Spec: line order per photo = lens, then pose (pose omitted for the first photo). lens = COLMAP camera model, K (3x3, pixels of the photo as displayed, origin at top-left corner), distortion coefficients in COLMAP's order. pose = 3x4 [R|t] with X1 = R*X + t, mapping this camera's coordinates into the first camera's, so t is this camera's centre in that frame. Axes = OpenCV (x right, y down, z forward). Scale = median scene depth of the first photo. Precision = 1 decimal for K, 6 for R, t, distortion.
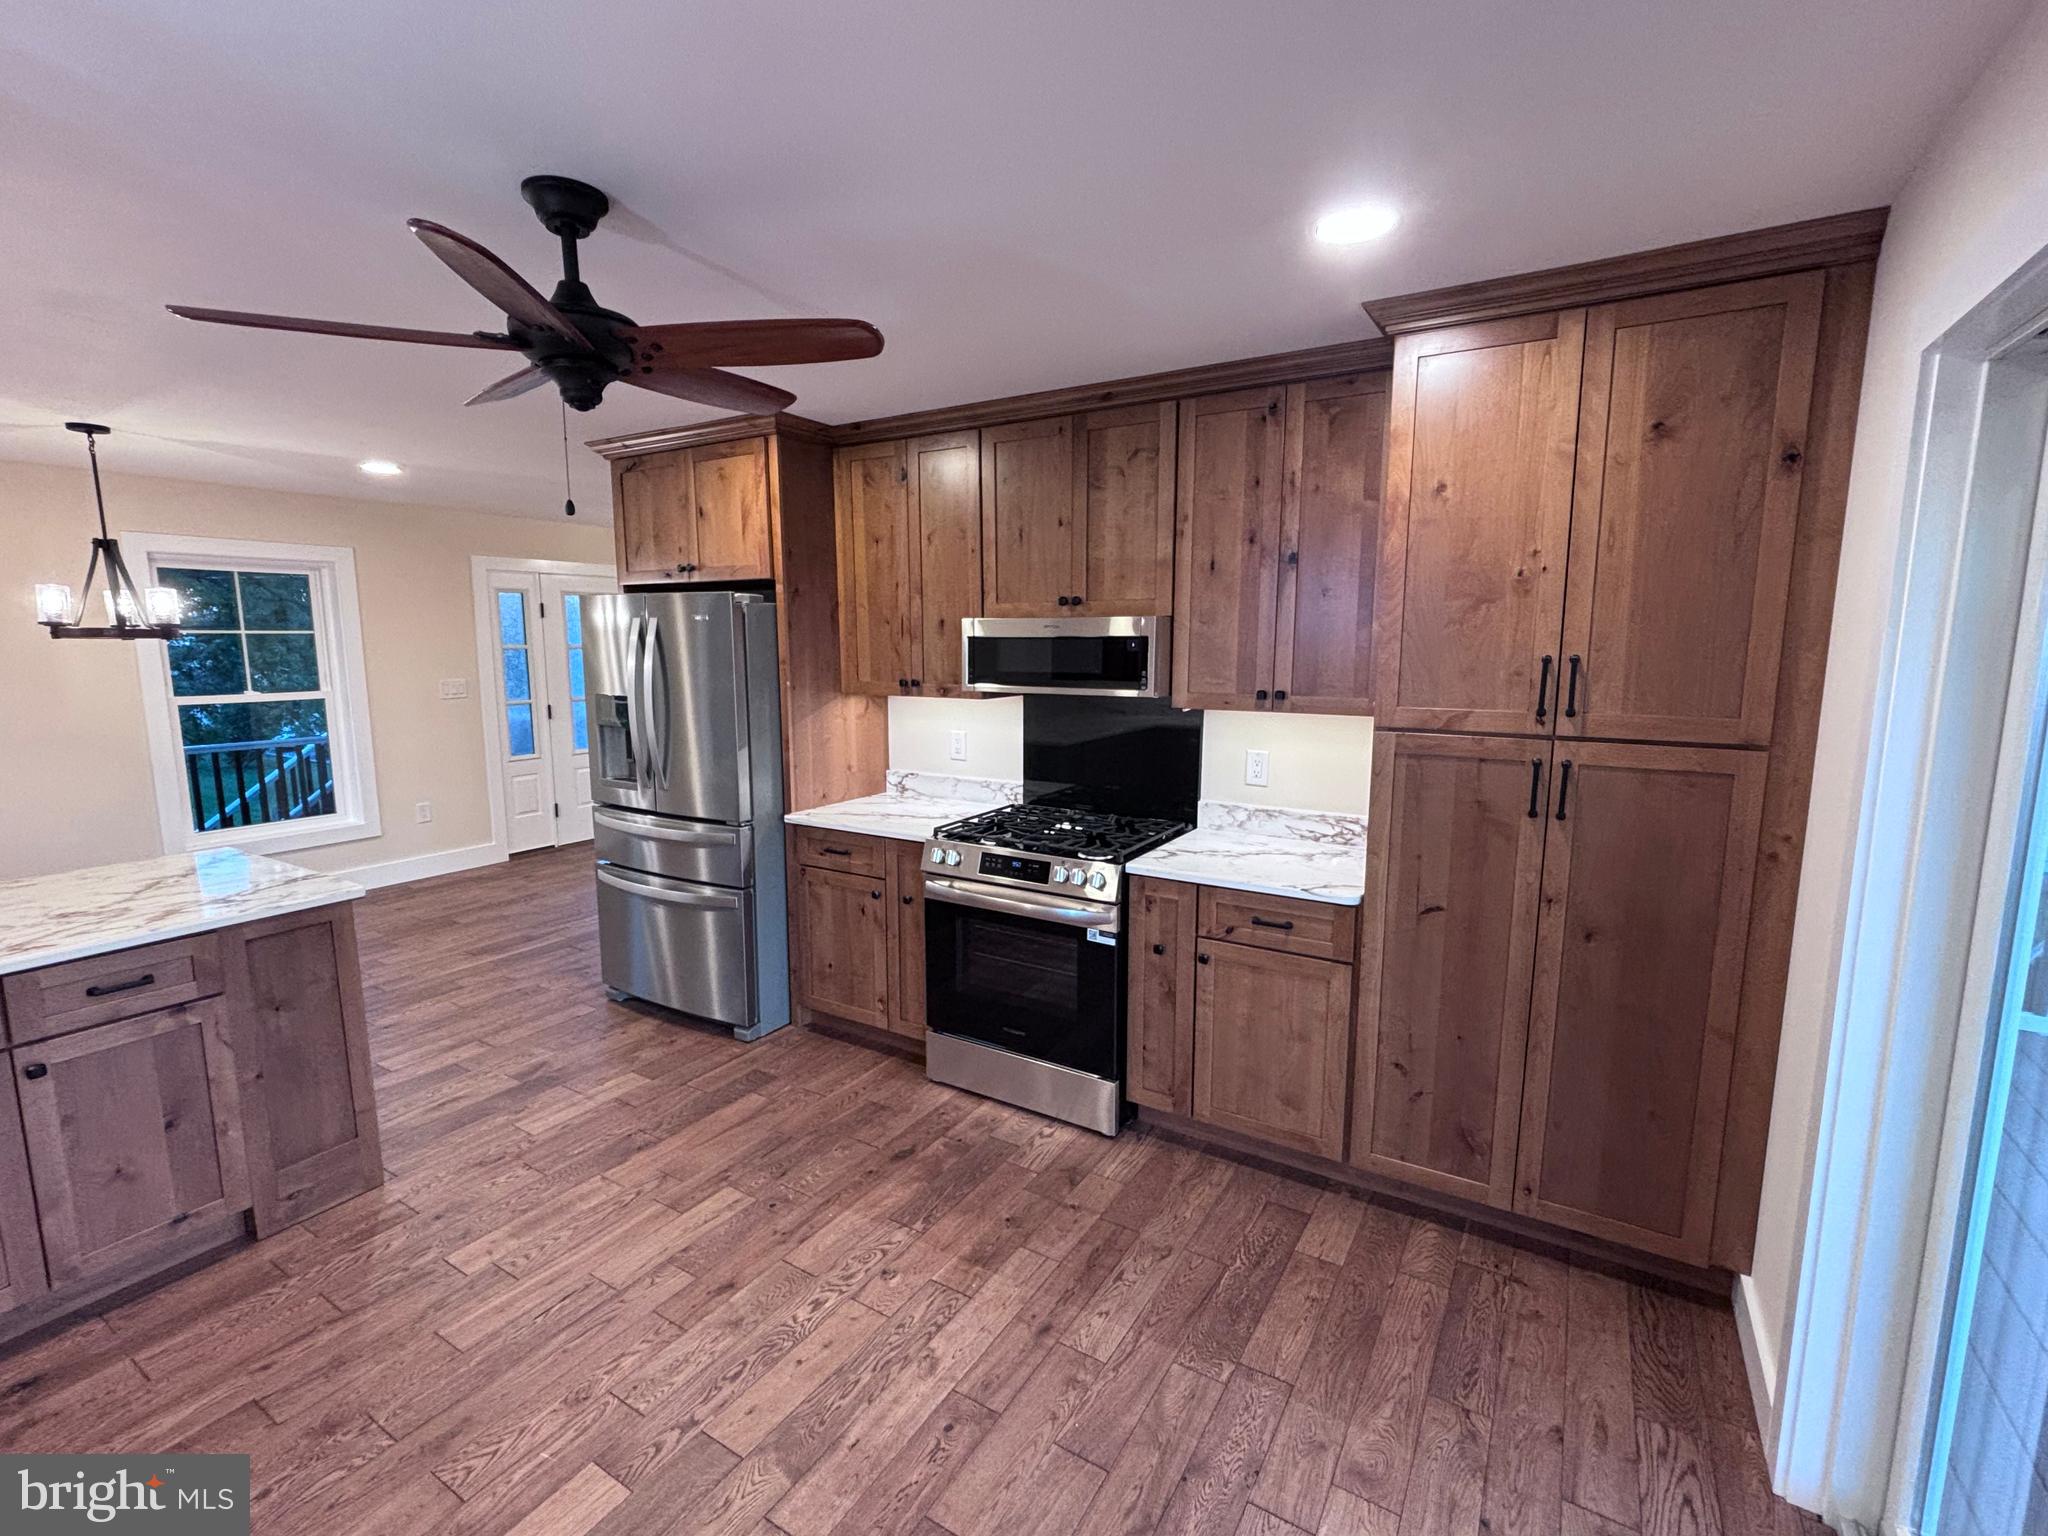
lens RADIAL K [[921.8, 0, 1024.0], [0, 921.8, 768.0], [0, 0, 1]] dist [0.003287, 0.000445]
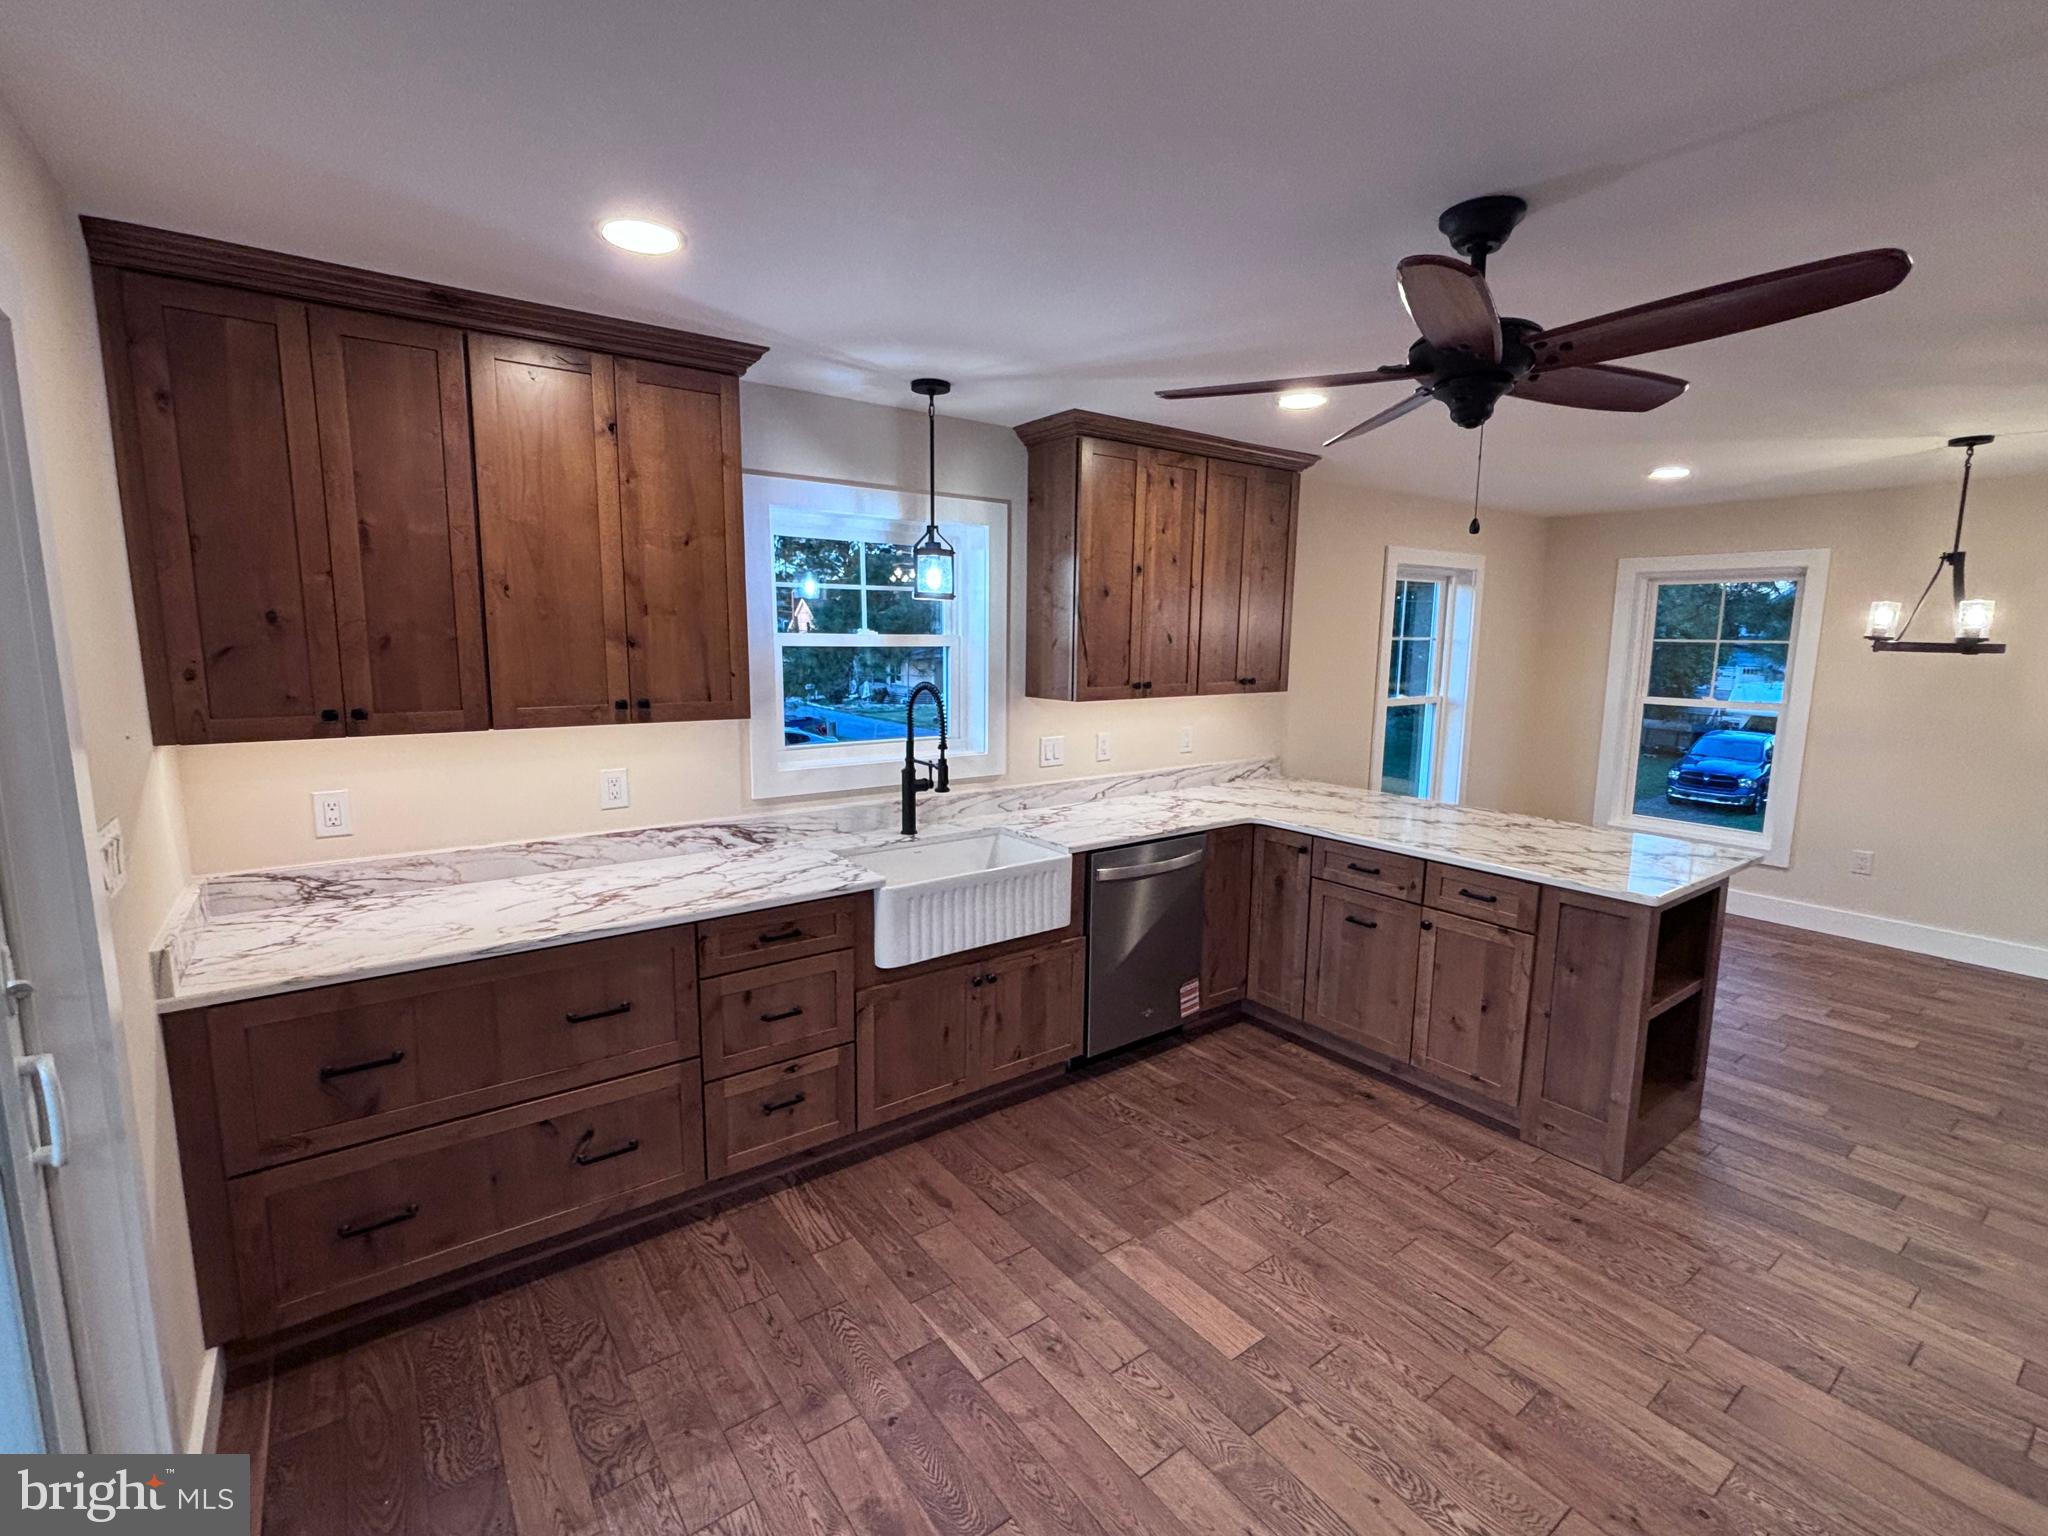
lens RADIAL K [[921.8, 0, 1024.0], [0, 921.8, 768.0], [0, 0, 1]] dist [0.003287, 0.000445]
pose [[-0.370162, 0.137161, -0.918786, 0.451464], [-0.143324, 0.968766, 0.202365, -0.115295], [0.917844, 0.206592, -0.338942, 0.663063]]
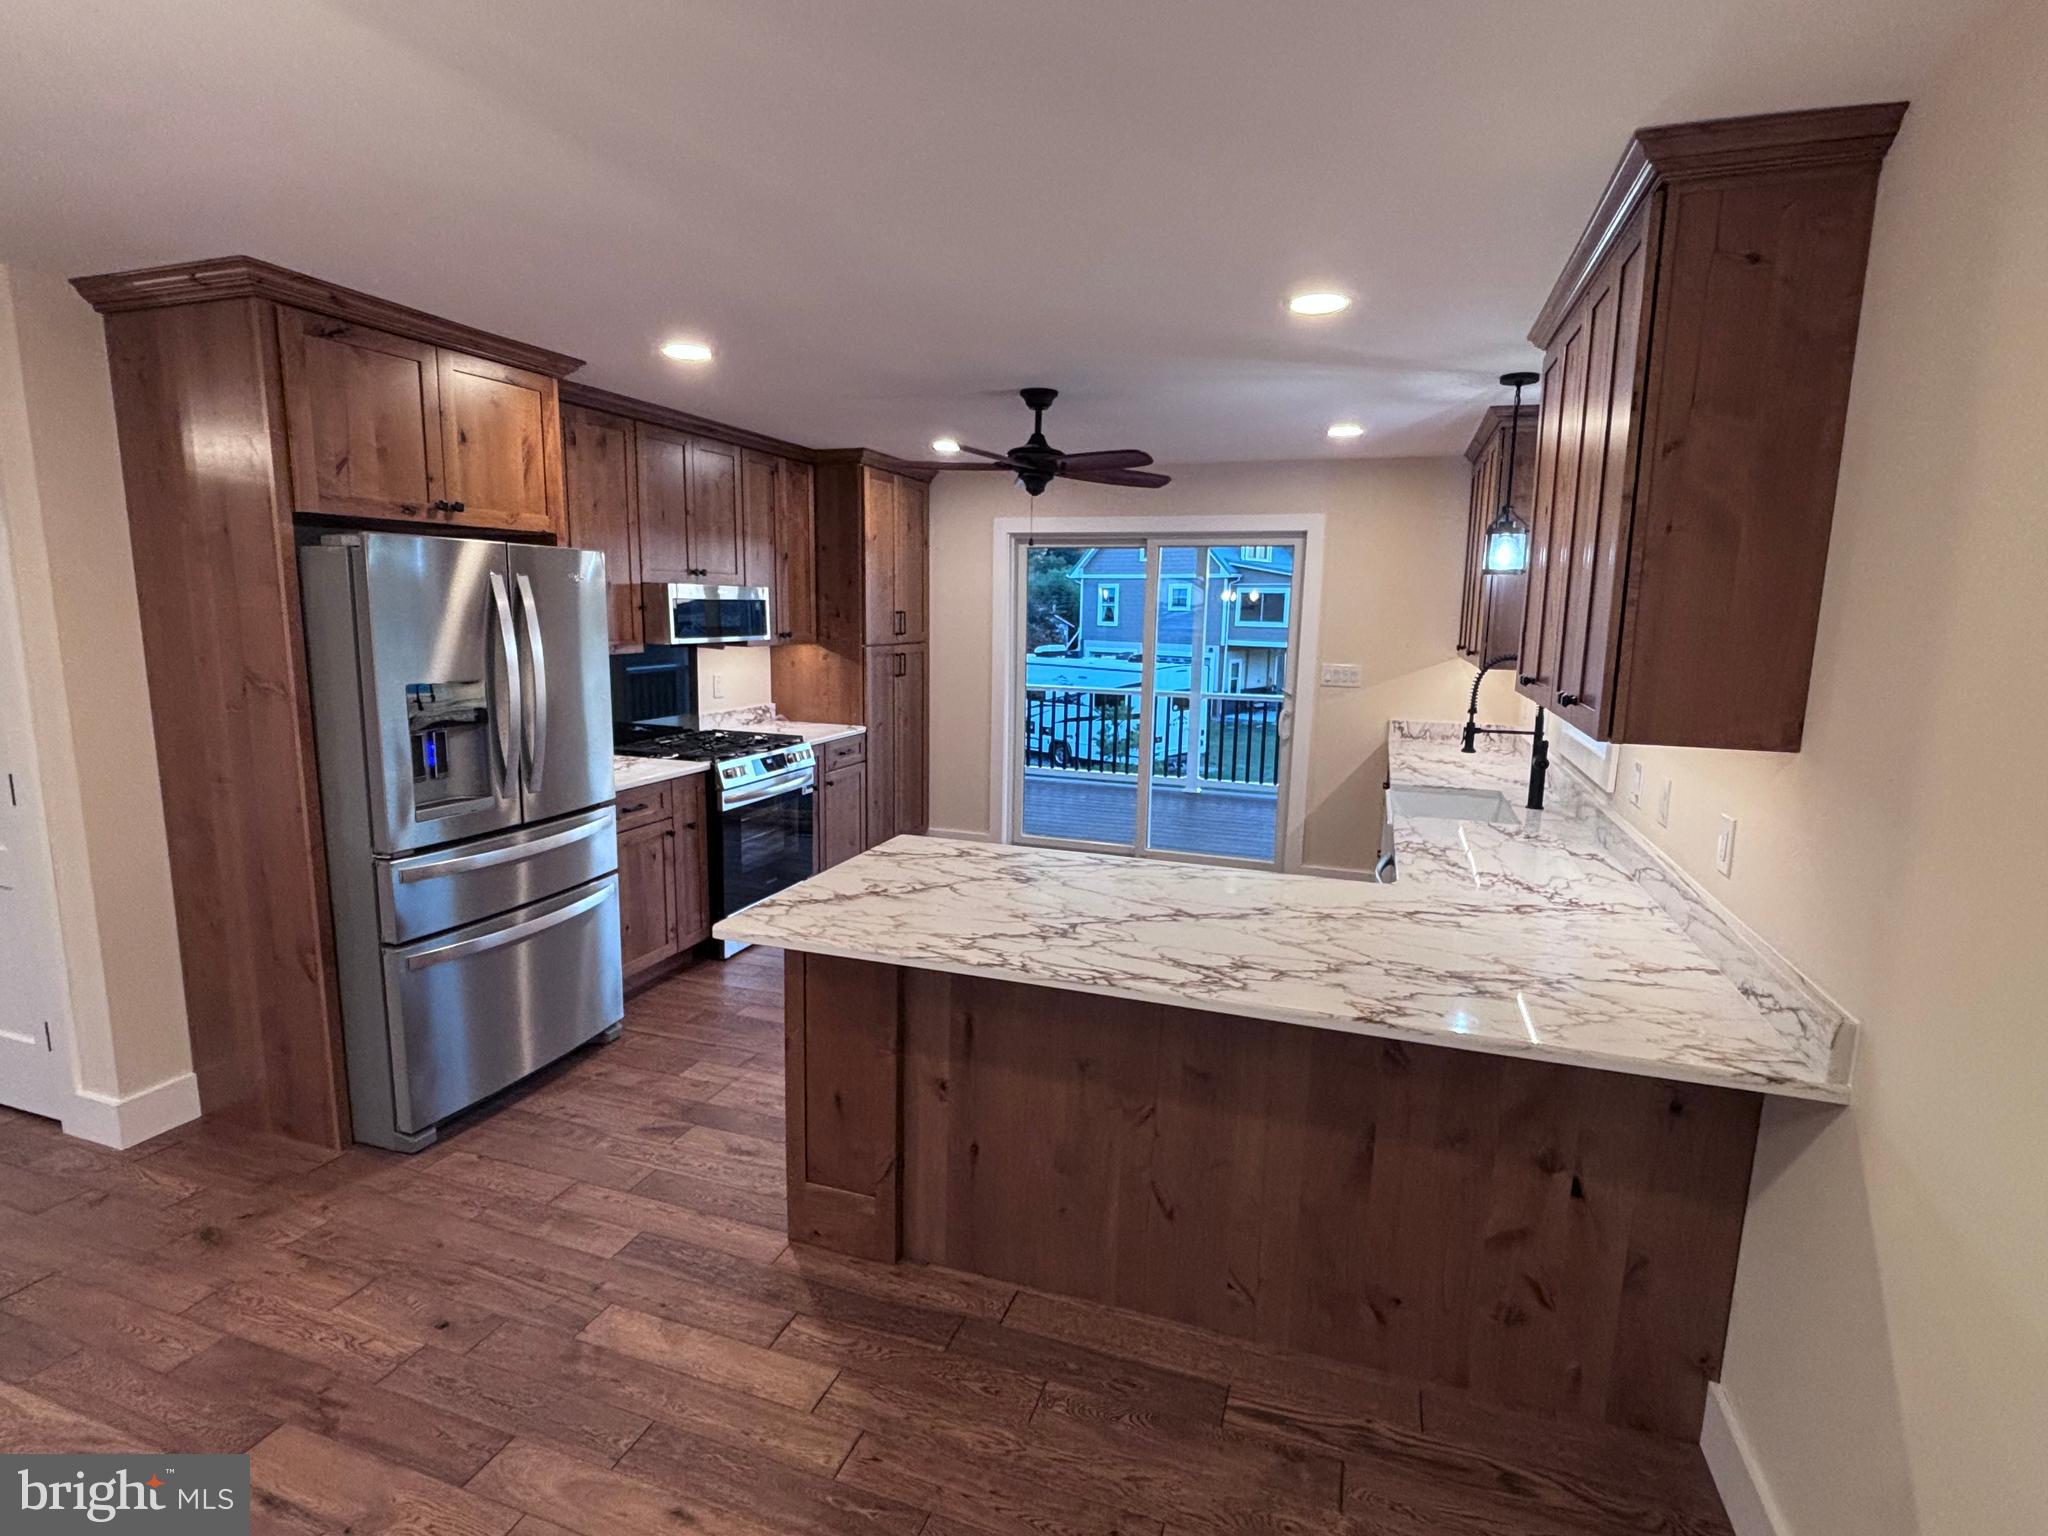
lens RADIAL K [[1017.6, 0, 1024.0], [0, 1017.6, 768.0], [0, 0, 1]] dist [-0.001965, -0.000110]
pose [[-0.219036, -0.160505, 0.962425, -1.861622], [0.120405, 0.974392, 0.189903, -0.158033], [-0.968259, 0.157476, -0.194101, 1.062203]]
